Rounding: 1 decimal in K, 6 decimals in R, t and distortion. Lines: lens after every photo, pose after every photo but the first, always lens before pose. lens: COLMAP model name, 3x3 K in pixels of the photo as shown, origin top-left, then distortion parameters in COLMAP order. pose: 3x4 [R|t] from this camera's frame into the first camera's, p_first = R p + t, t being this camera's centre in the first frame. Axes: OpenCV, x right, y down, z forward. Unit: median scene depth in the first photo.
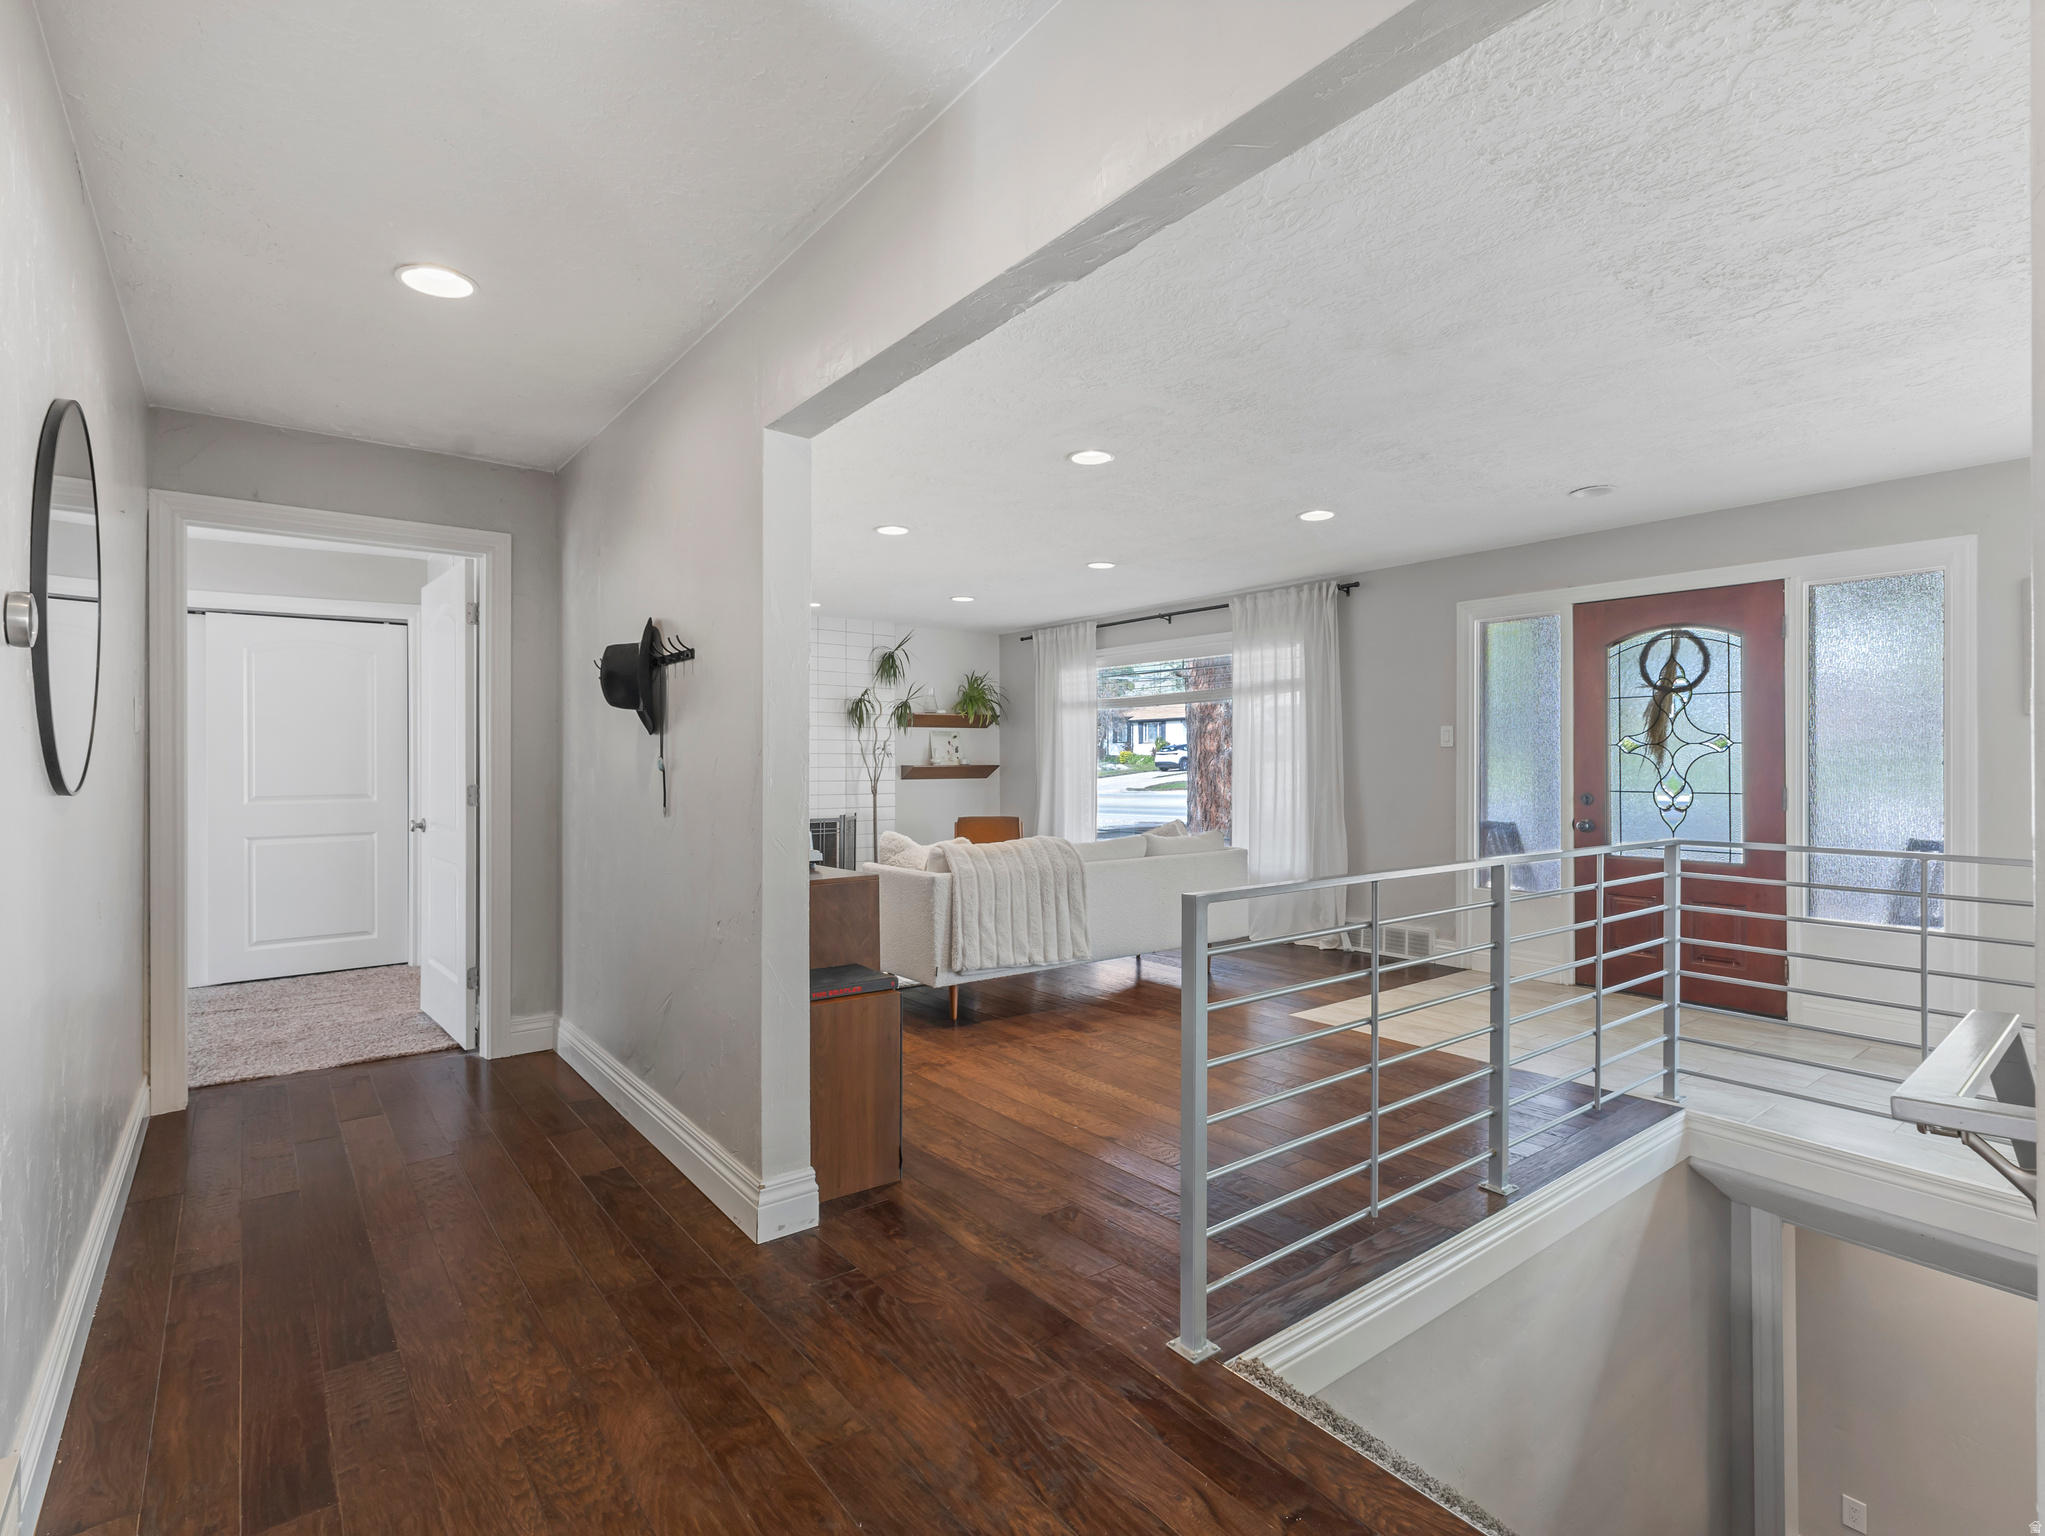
lens RADIAL K [[1011.7, 0, 1017.9], [0, 1011.7, 752.0], [0, 0, 1]] dist [0.015298, -0.002117]
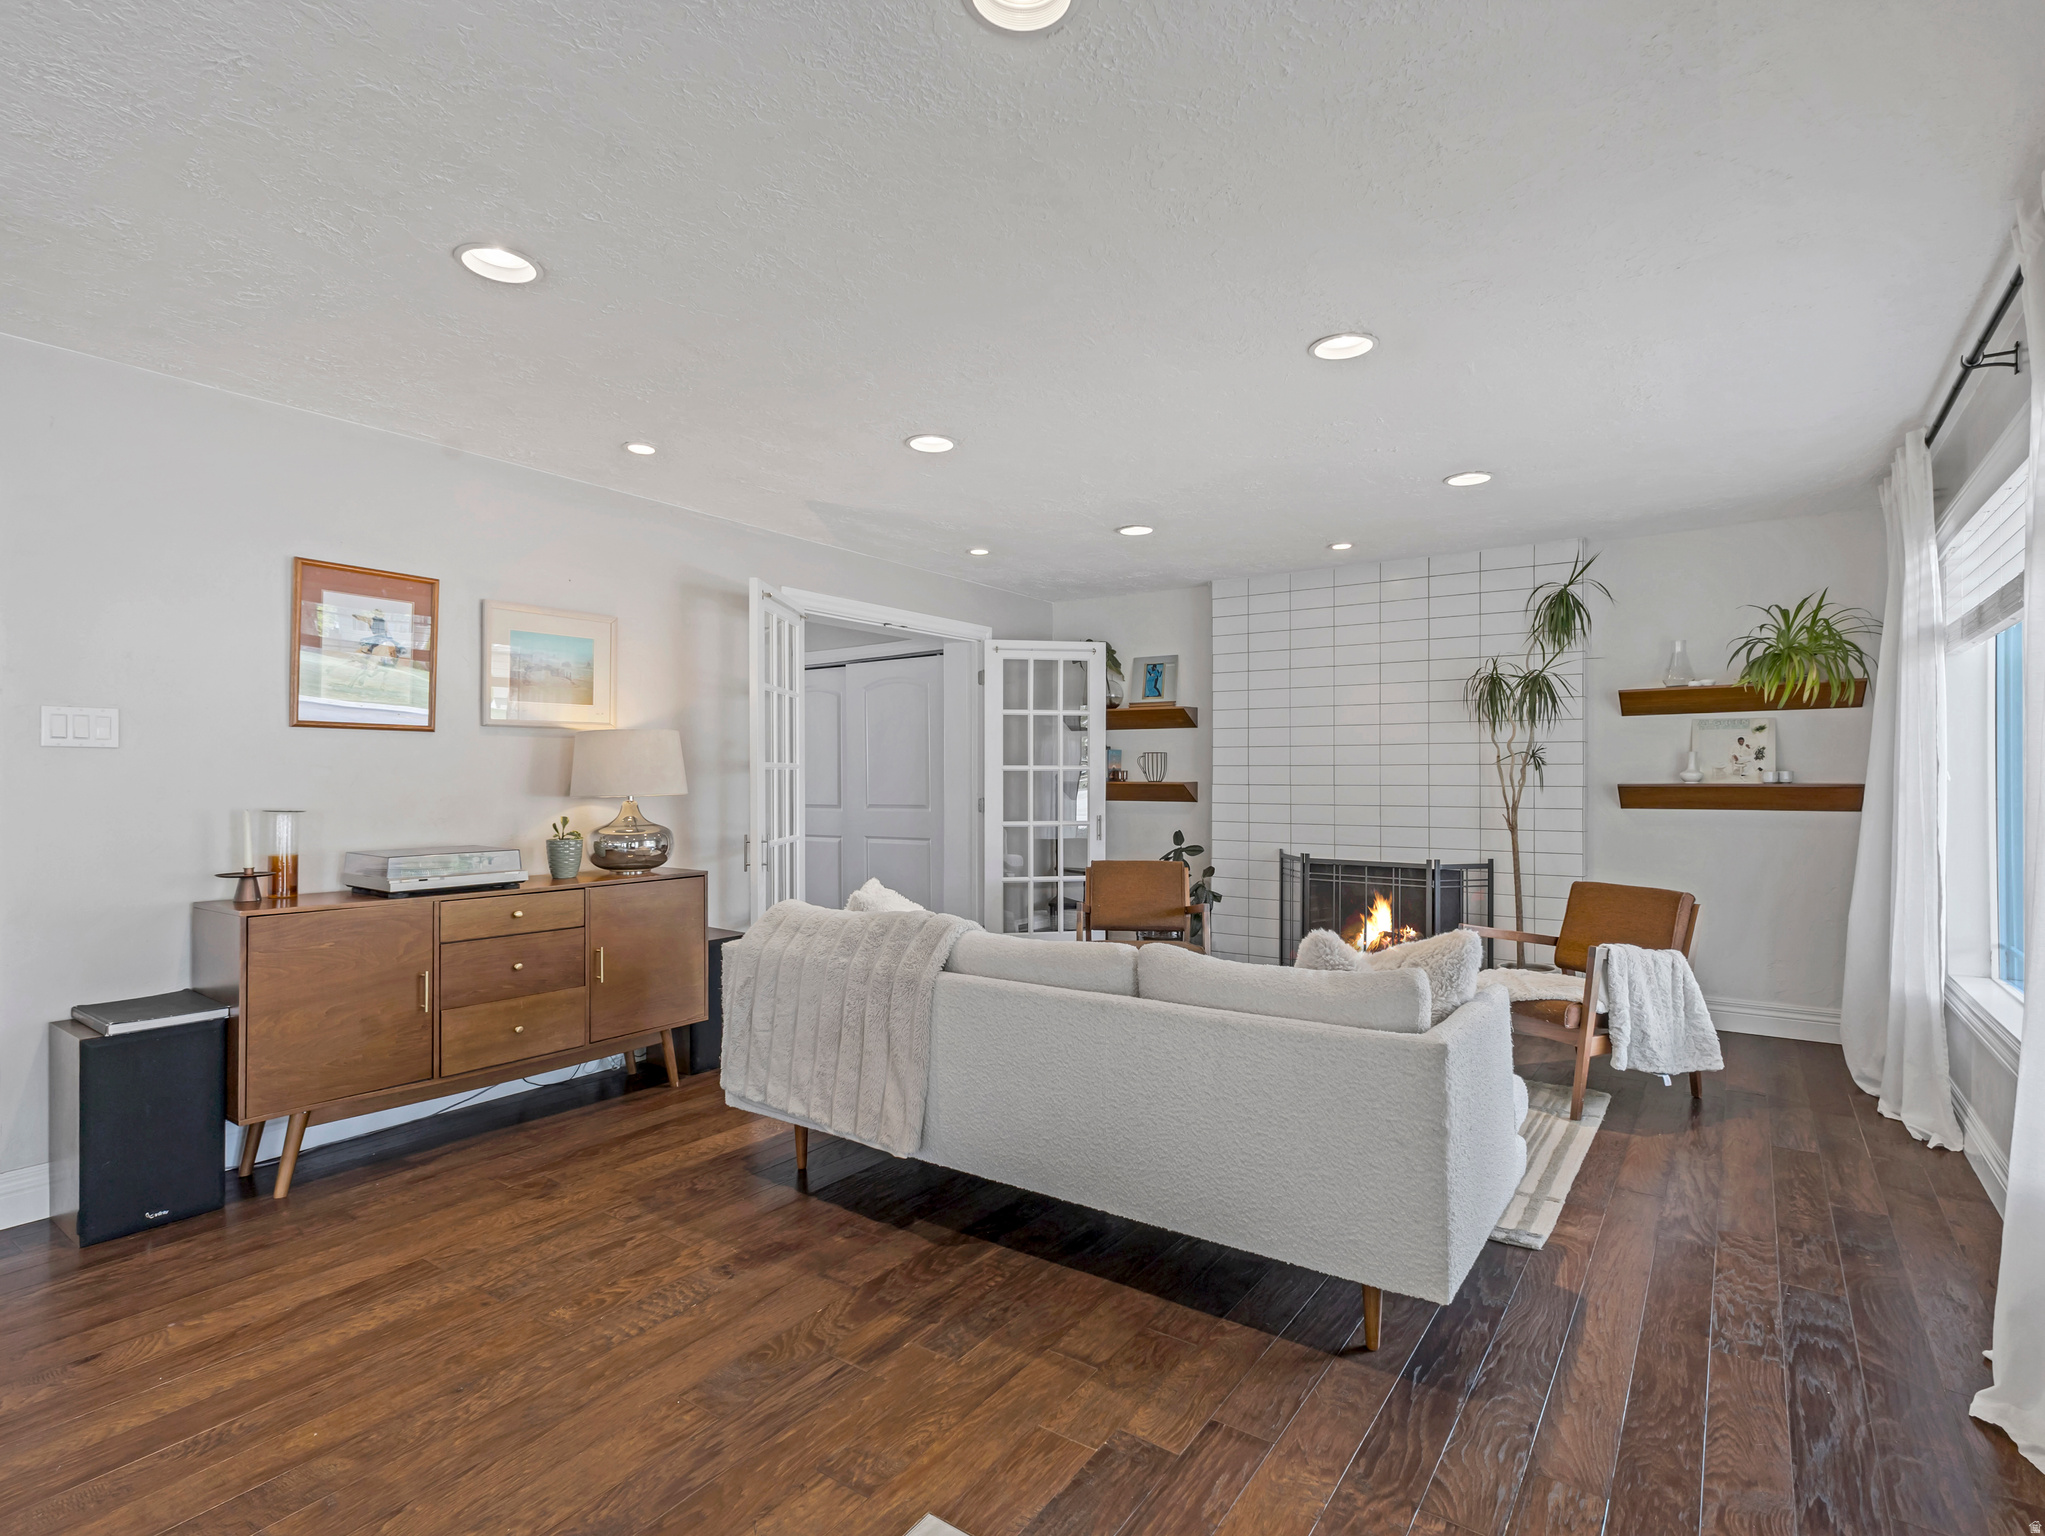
lens RADIAL K [[1011.7, 0, 1016.6], [0, 1011.7, 771.6], [0, 0, 1]] dist [0.015298, -0.002117]
pose [[0.297165, -0.001327, -0.954825, 0.350358], [0.011080, 0.999936, 0.002059, 0.001781], [0.954762, -0.011191, 0.297161, 0.533312]]
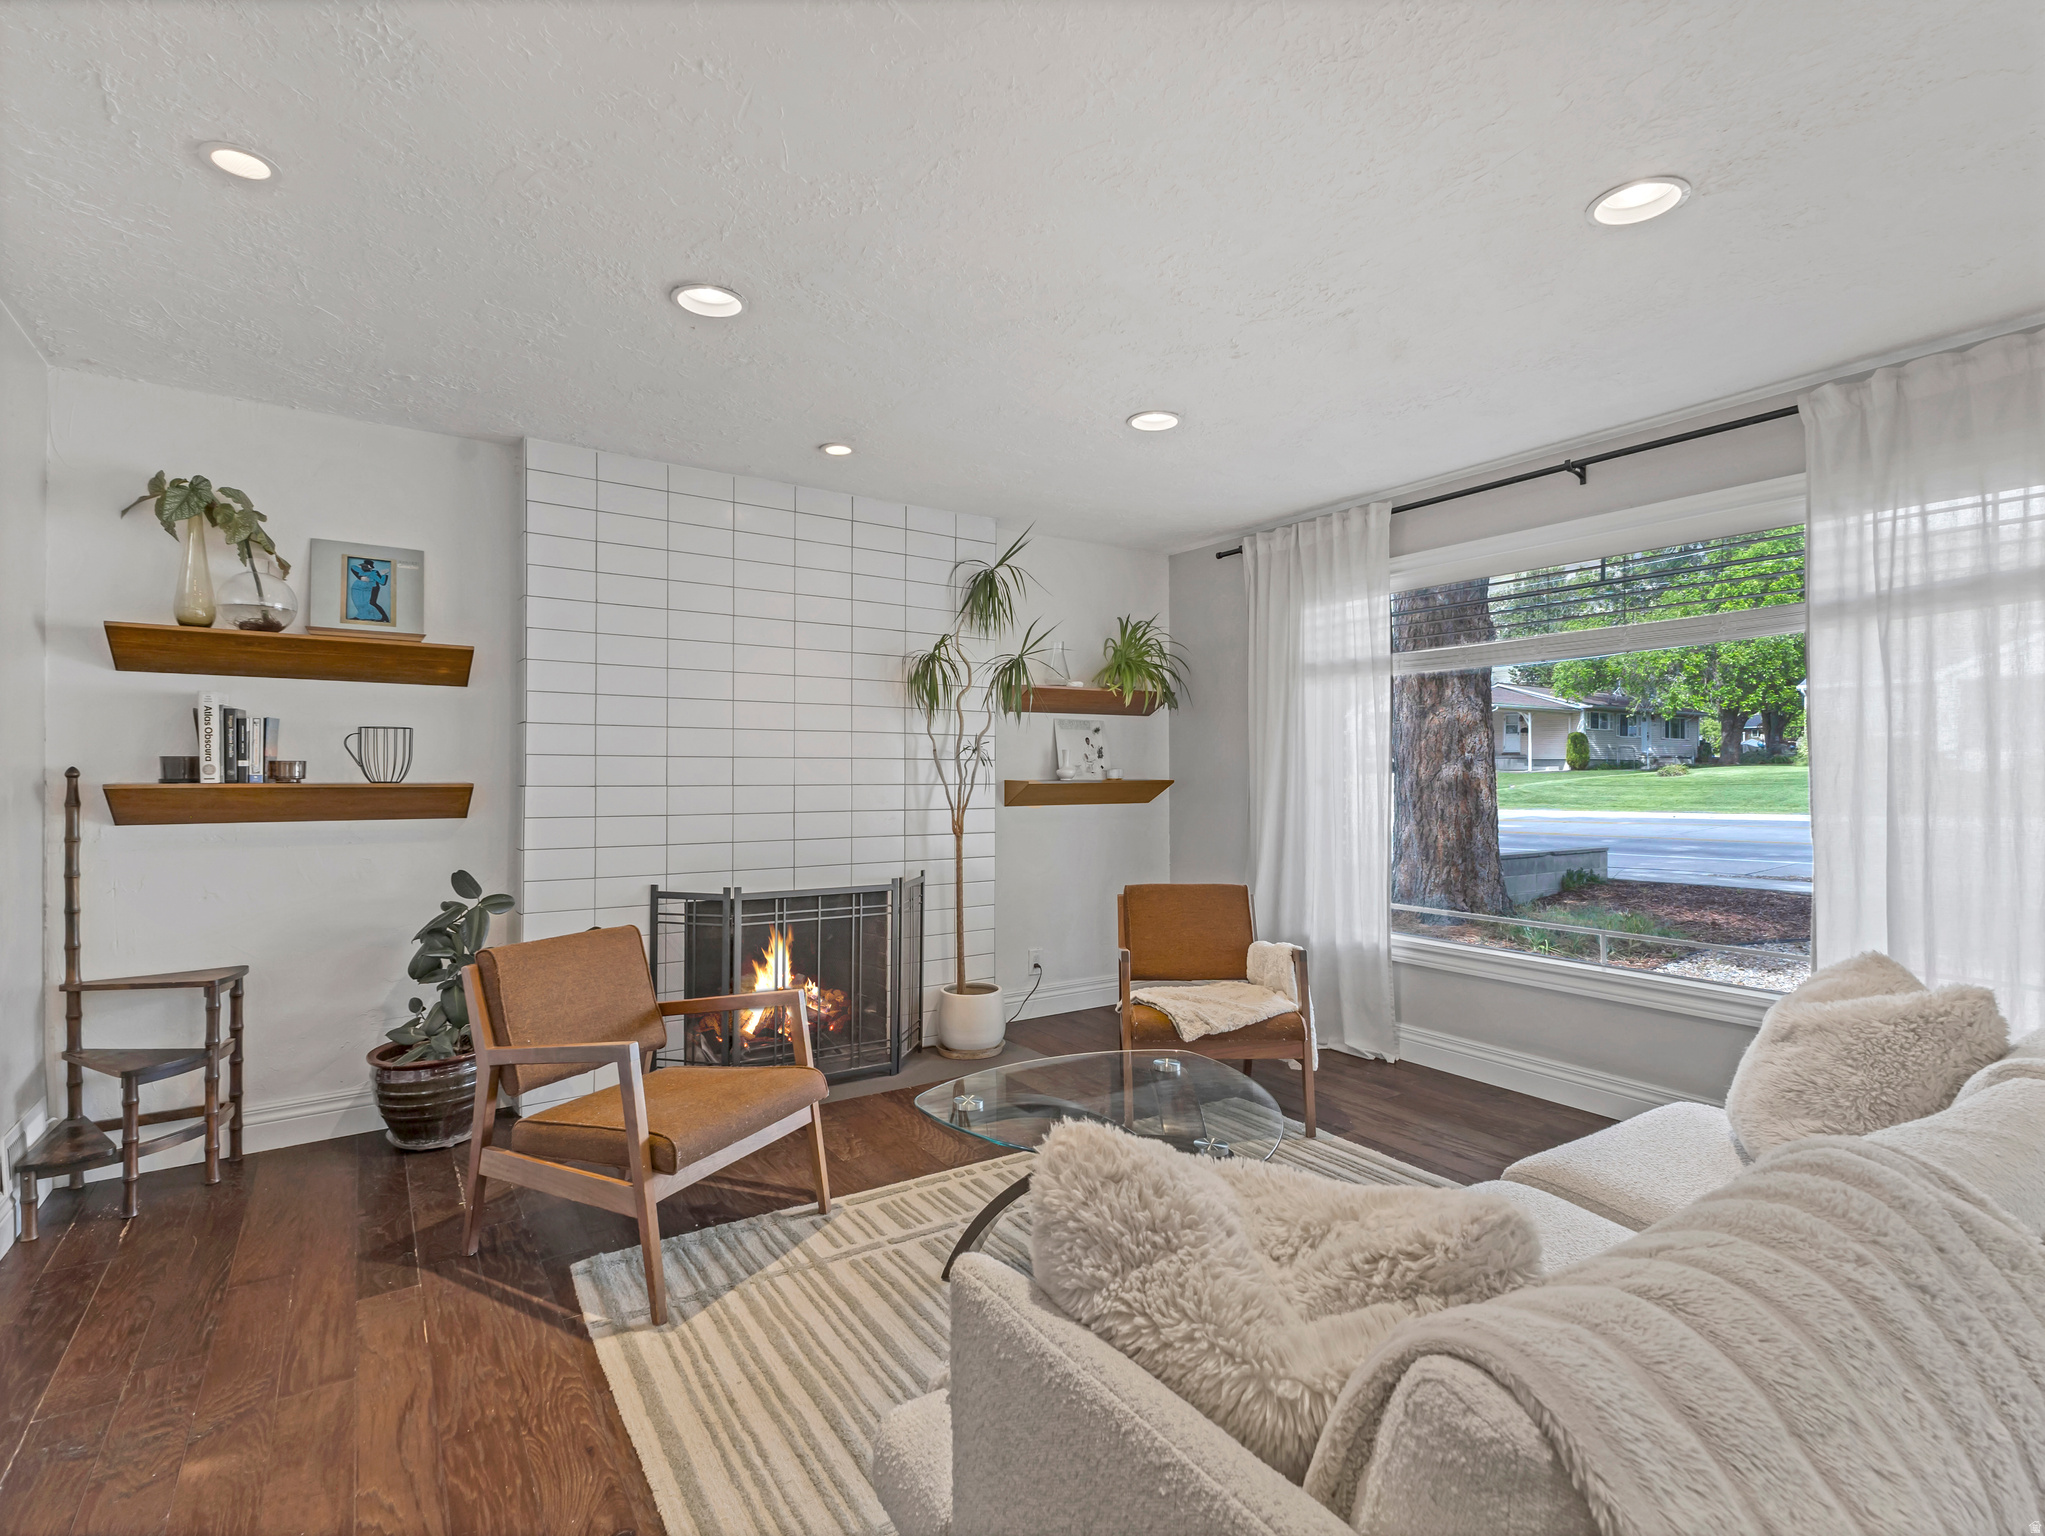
lens RADIAL K [[1011.7, 0, 1019.4], [0, 1011.7, 760.8], [0, 0, 1]] dist [0.015298, -0.002117]
pose [[0.998060, 0.003010, -0.062184, -0.076855], [-0.003074, 0.999995, -0.000929, 0.003017], [0.062181, 0.001119, 0.998064, 0.472837]]
